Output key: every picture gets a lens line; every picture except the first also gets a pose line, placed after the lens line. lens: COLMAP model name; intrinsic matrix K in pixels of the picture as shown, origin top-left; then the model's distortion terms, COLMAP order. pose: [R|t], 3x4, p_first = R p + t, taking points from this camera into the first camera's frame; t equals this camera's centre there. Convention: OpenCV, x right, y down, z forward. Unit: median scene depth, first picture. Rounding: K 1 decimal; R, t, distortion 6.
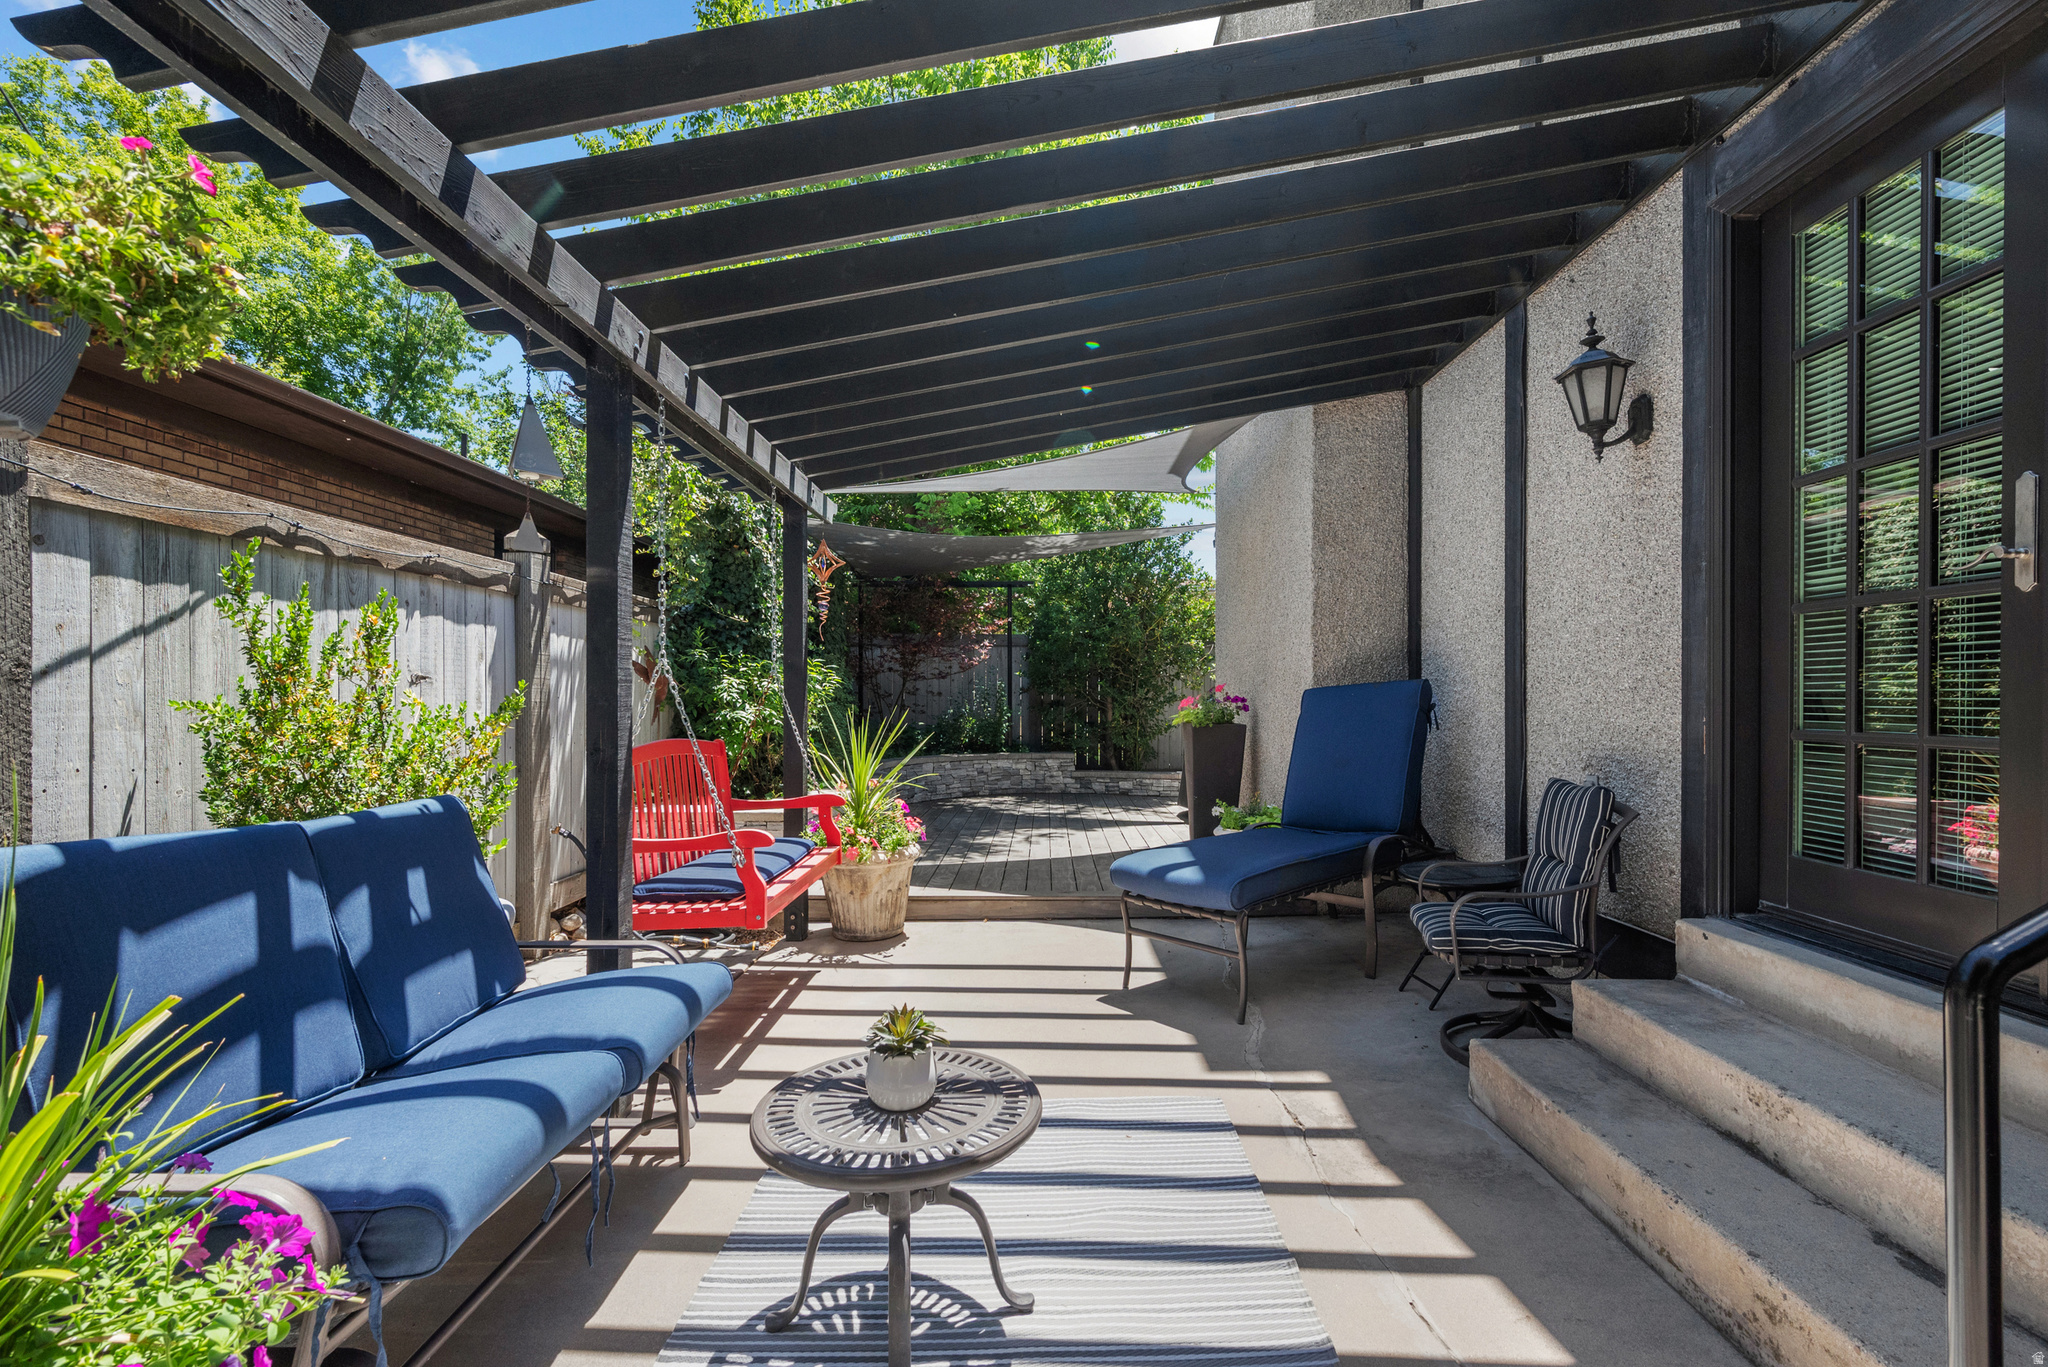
lens RADIAL K [[915.3, 0, 1024.0], [0, 915.3, 683.5], [0, 0, 1]] dist [0.016424, -0.000422]
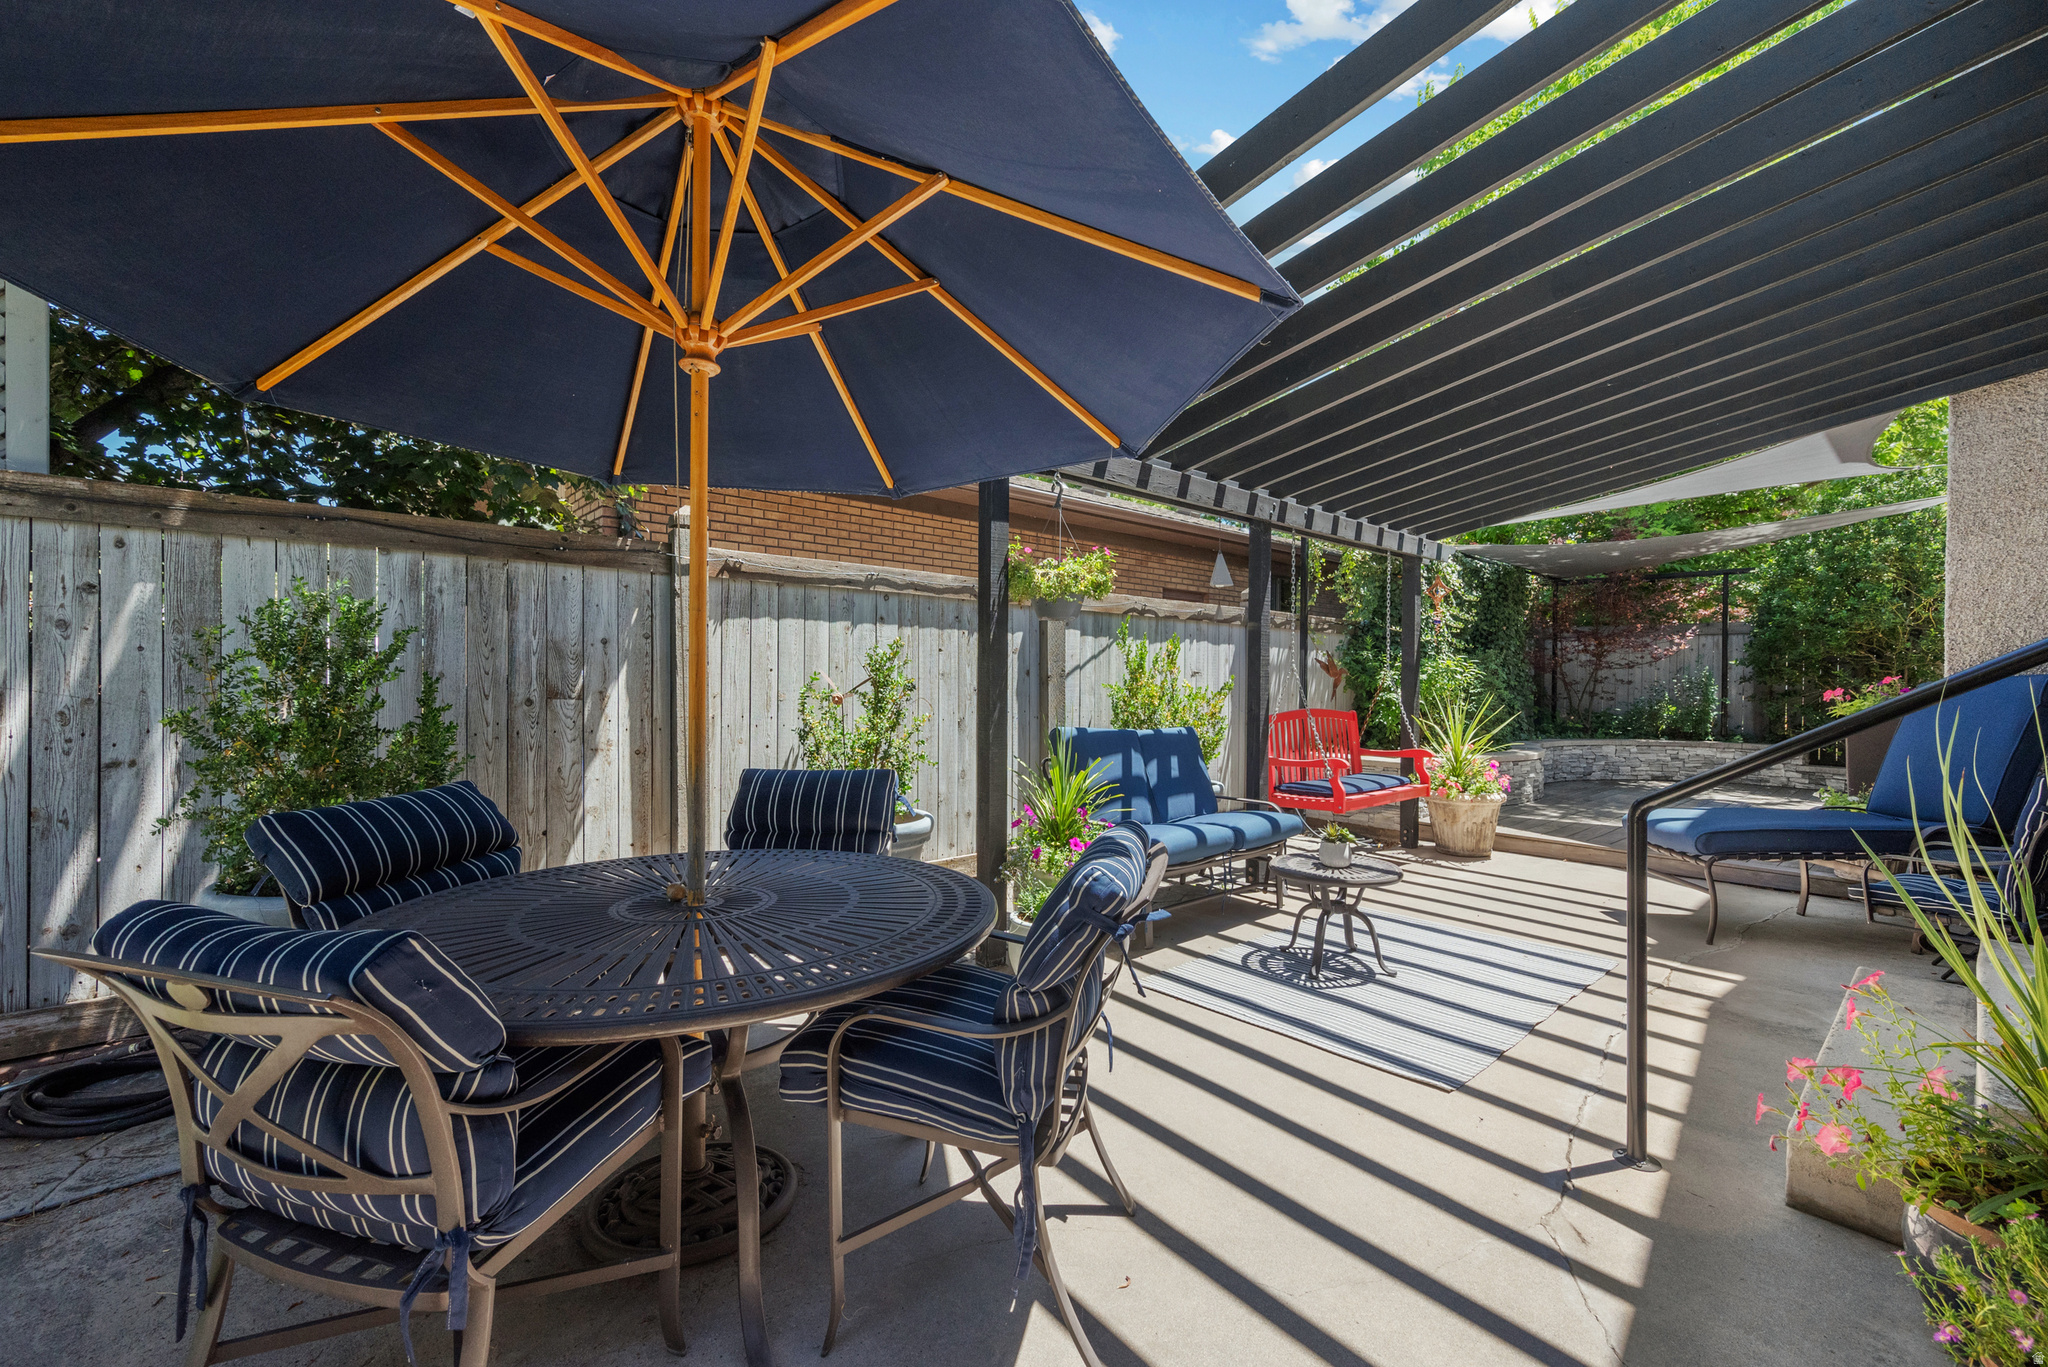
lens RADIAL K [[798.8, 0, 1024.0], [0, 798.8, 683.5], [0, 0, 1]] dist [-0.000188, -0.000008]
pose [[0.655810, 0.010826, -0.754848, 0.470170], [0.002890, 0.999854, 0.016852, -0.016431], [0.754921, -0.013233, 0.655683, -0.474779]]
